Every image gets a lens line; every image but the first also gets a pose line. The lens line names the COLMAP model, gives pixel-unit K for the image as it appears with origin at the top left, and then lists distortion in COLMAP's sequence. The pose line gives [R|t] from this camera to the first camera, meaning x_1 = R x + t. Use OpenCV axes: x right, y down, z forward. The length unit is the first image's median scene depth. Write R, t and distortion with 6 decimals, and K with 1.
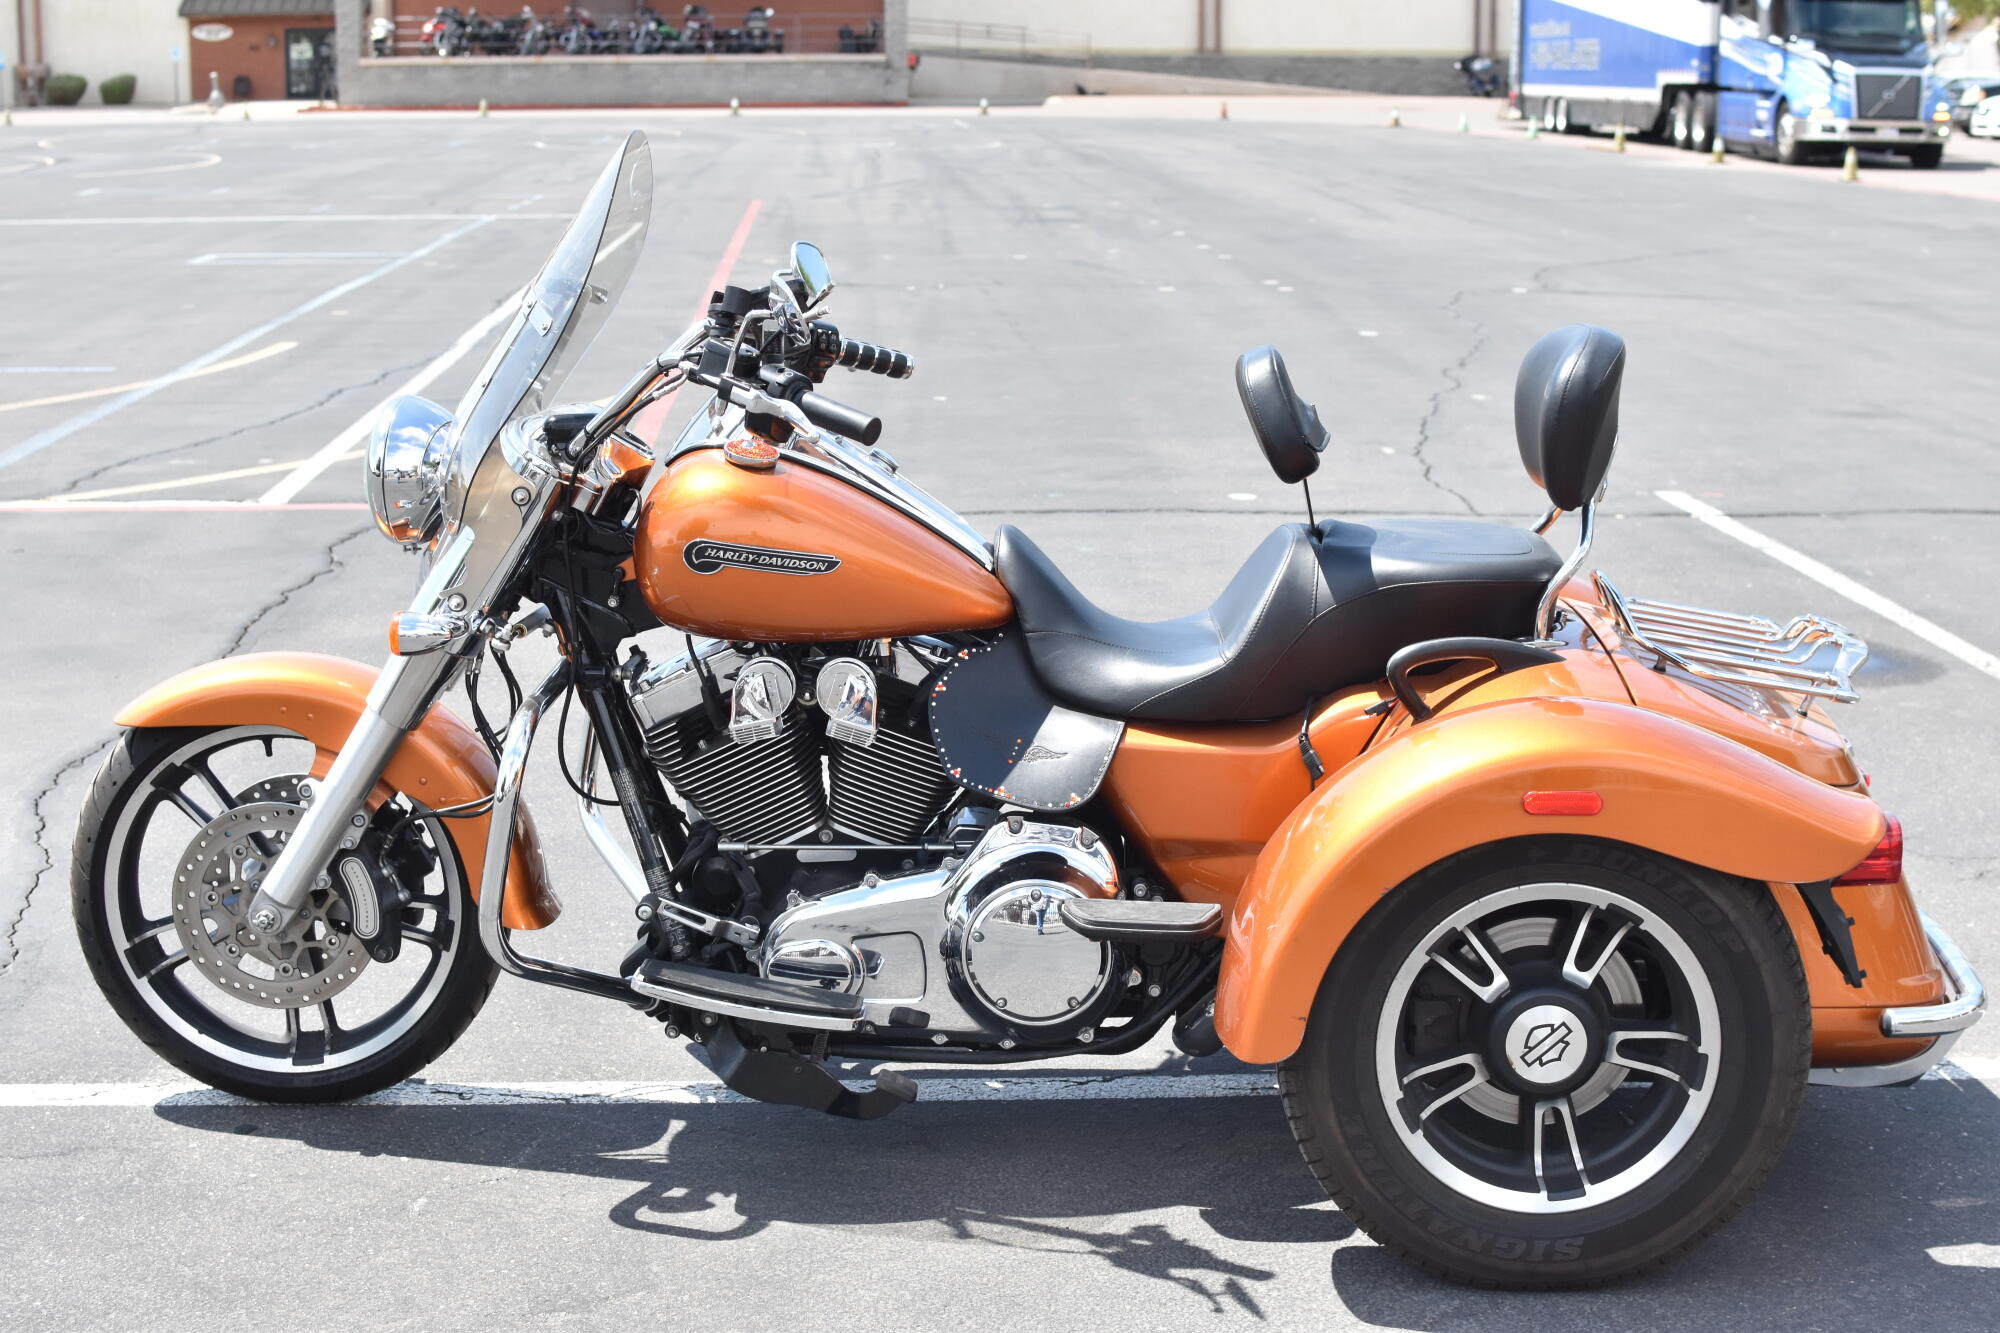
lens RADIAL K [[3058.8, 0, 996.7], [0, 3058.8, 663.3], [0, 0, 1]] dist [-0.158971, 0.000000]
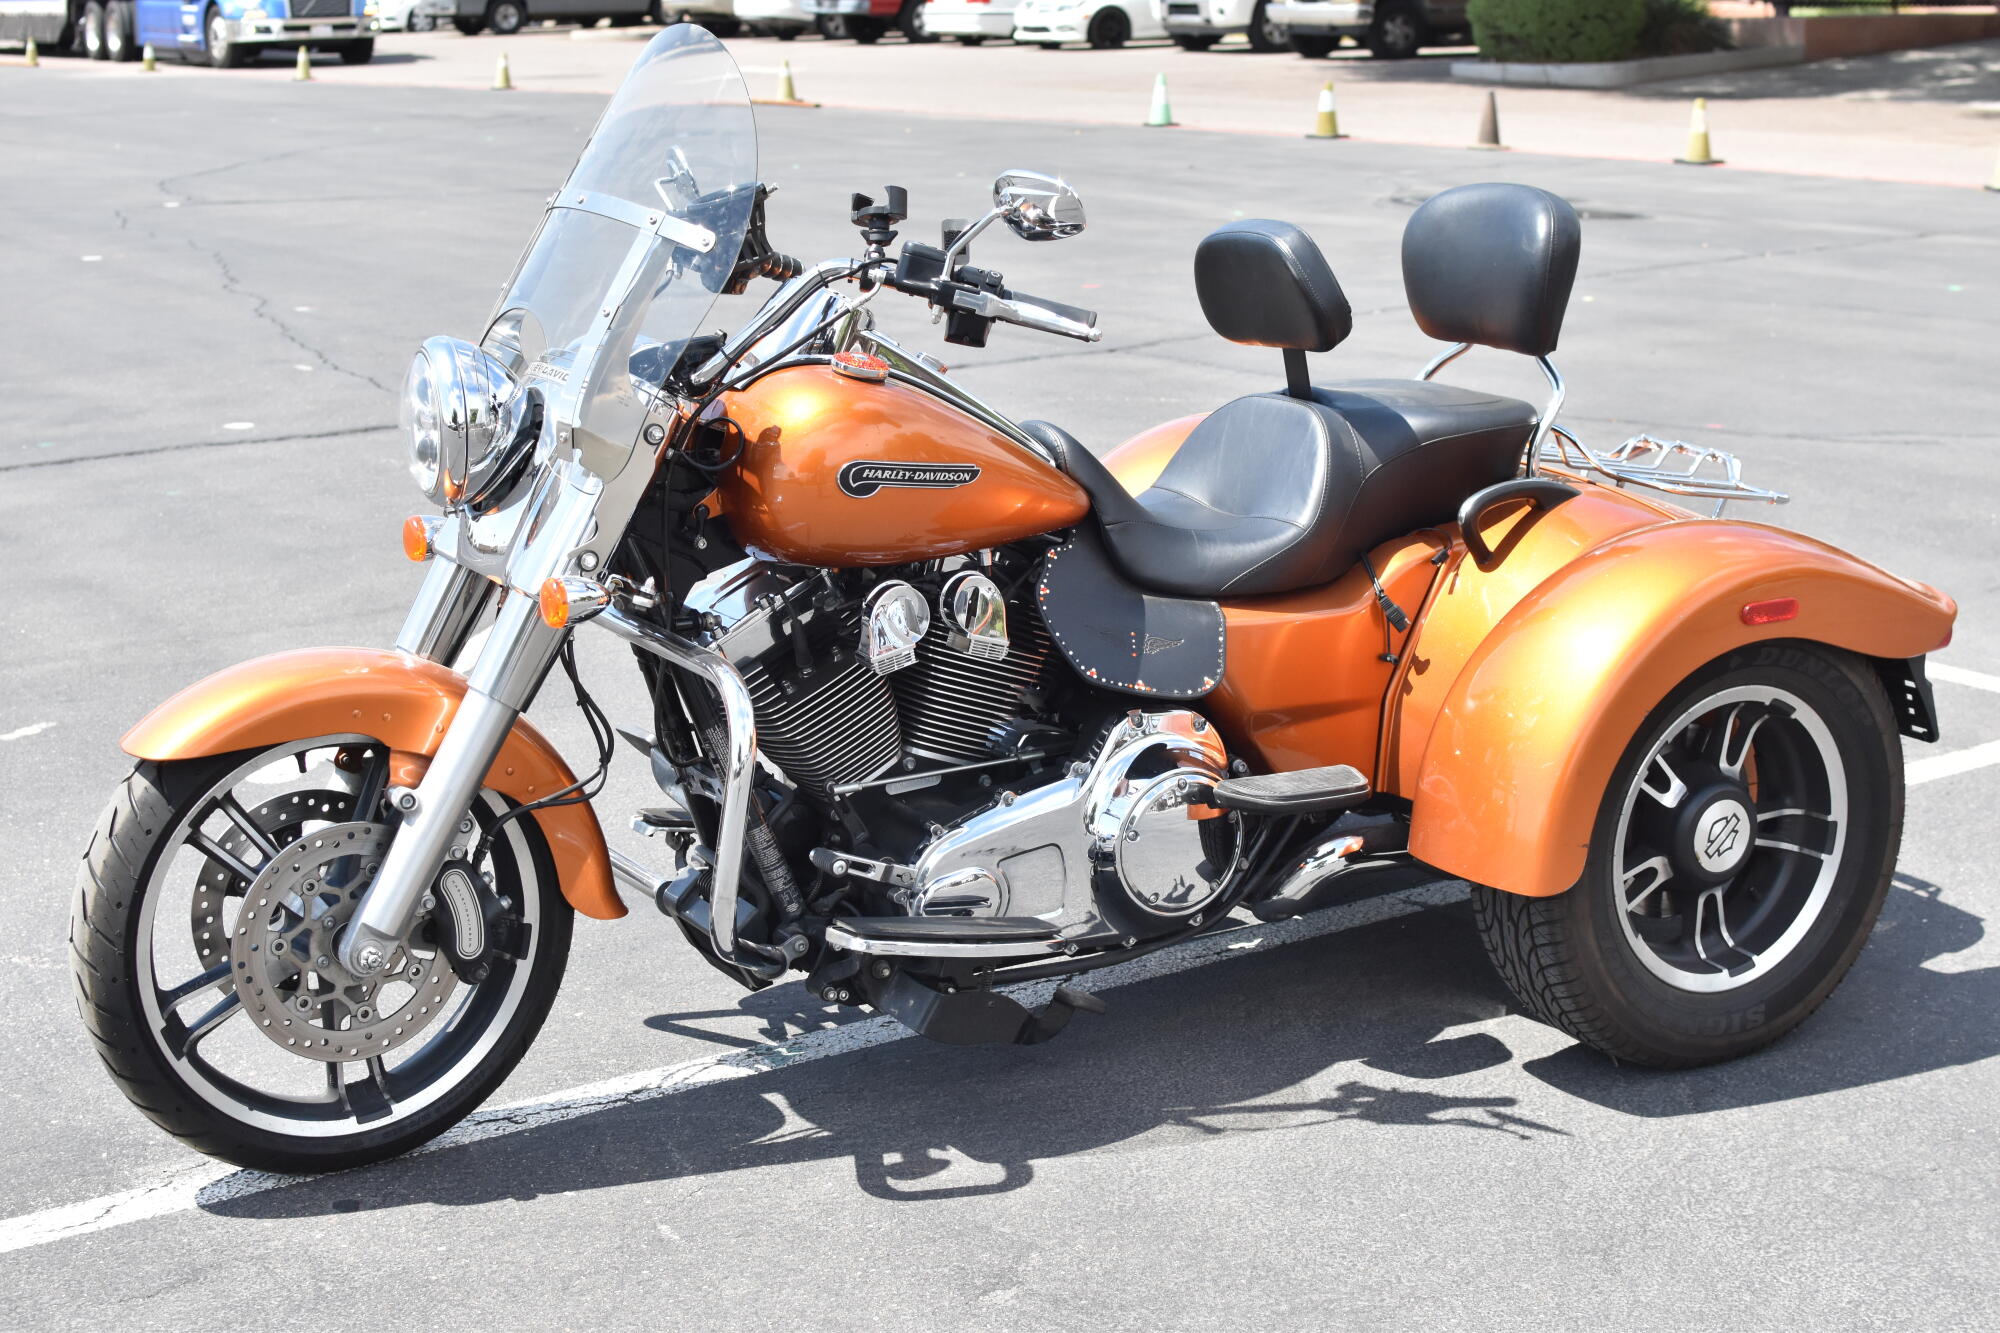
lens RADIAL K [[3058.8, 0, 1065.6], [0, 3058.8, 649.3], [0, 0, 1]] dist [-0.158971, 0.000000]
pose [[0.844652, -0.130429, 0.519183, -0.513348], [0.116375, 0.991408, 0.059733, -0.030584], [-0.522513, 0.009966, 0.852573, 0.165485]]
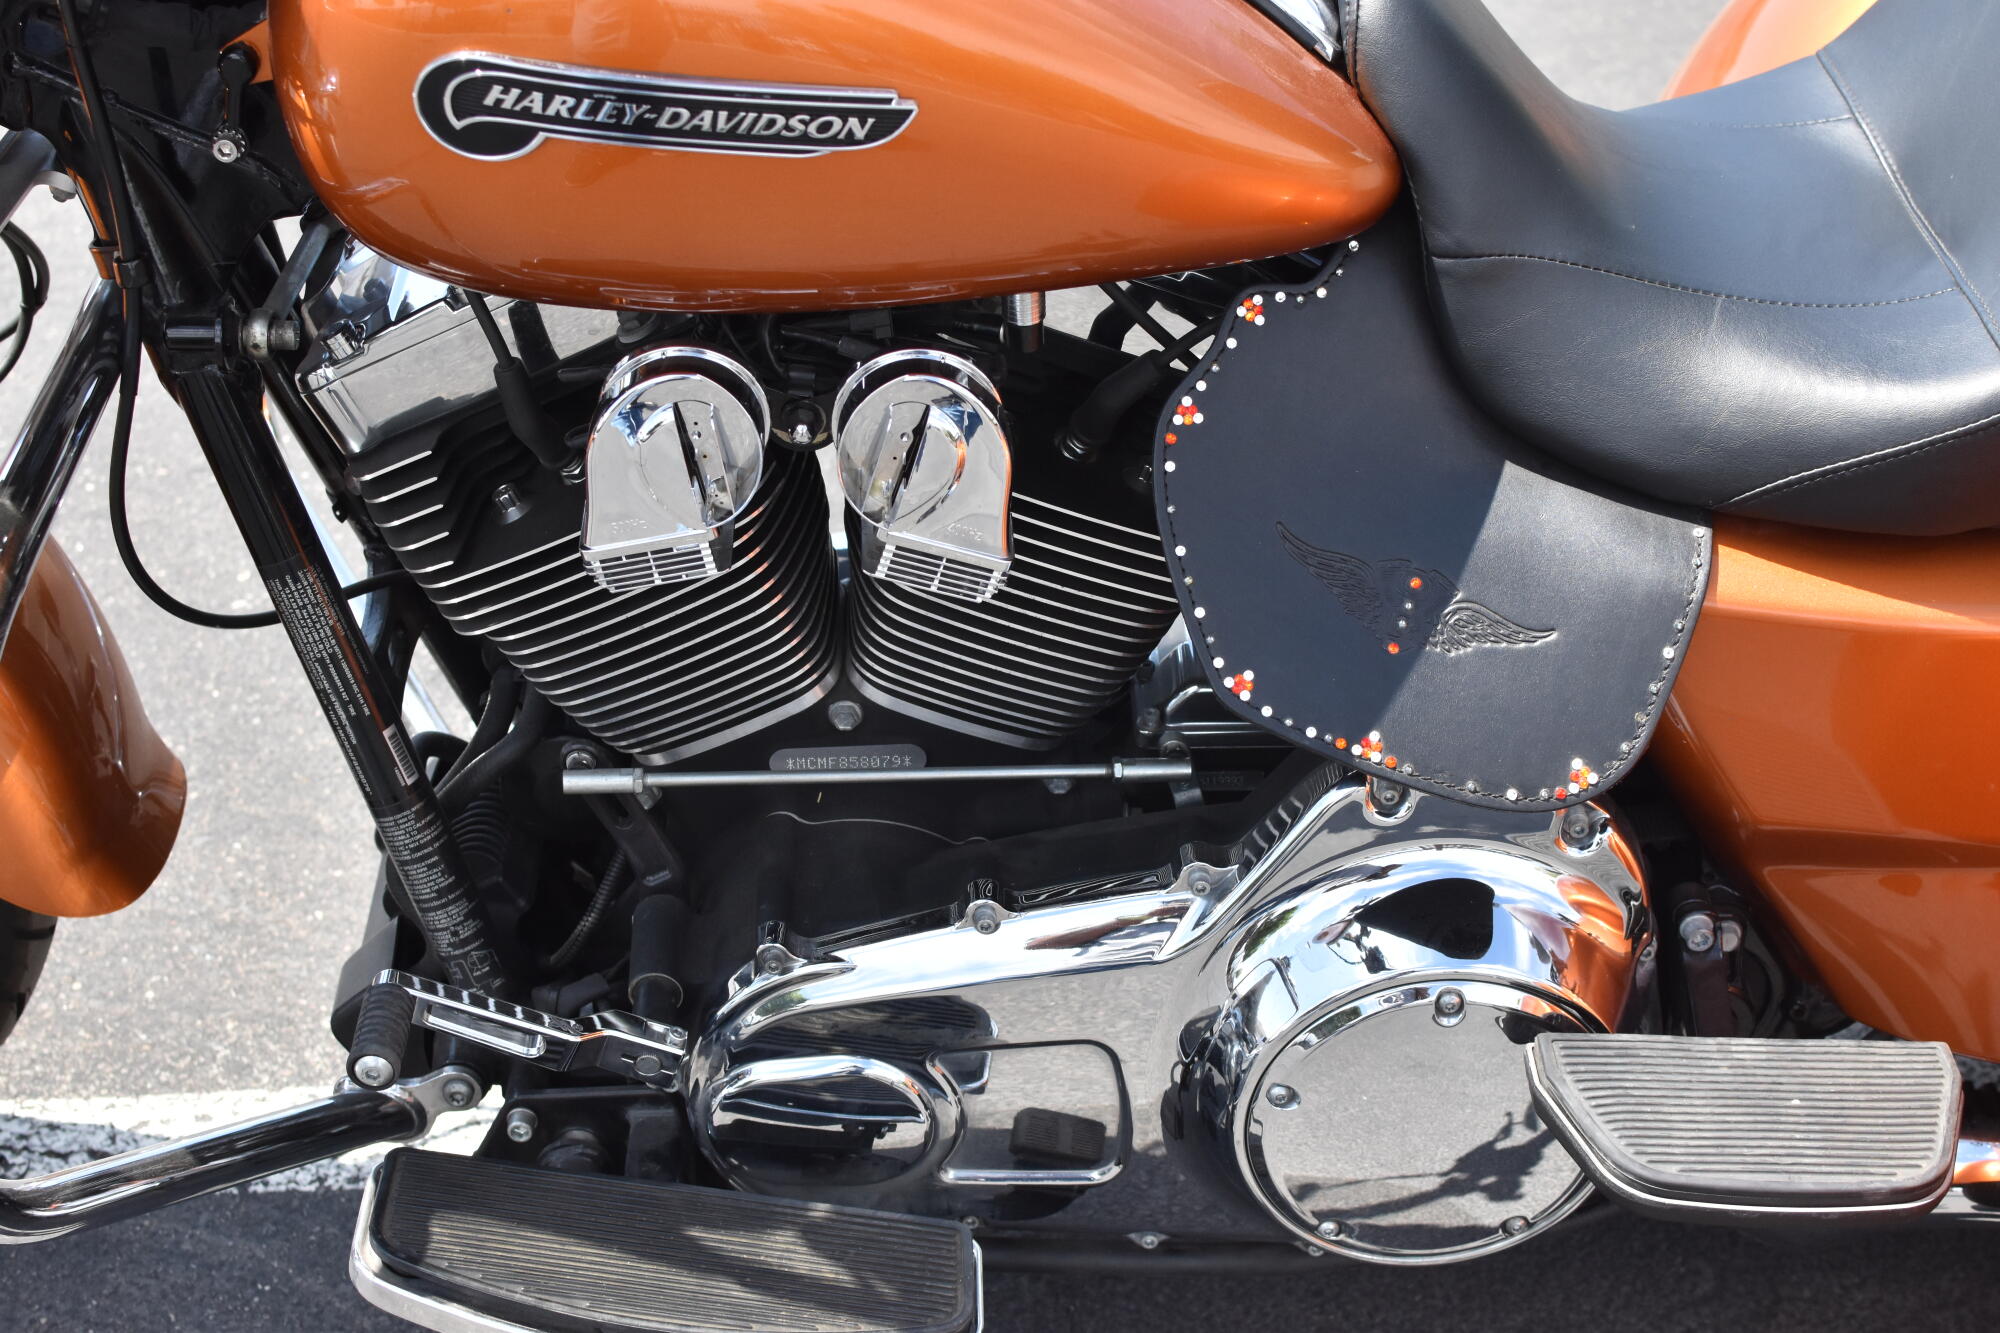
lens RADIAL K [[3058.8, 0, 994.1], [0, 3058.8, 663.6], [0, 0, 1]] dist [-0.158971, 0.000000]
pose [[0.998674, -0.012700, 0.049895, -0.057240], [-0.007715, 0.921241, 0.388916, -0.099543], [-0.050905, -0.388786, 0.919921, 0.662656]]
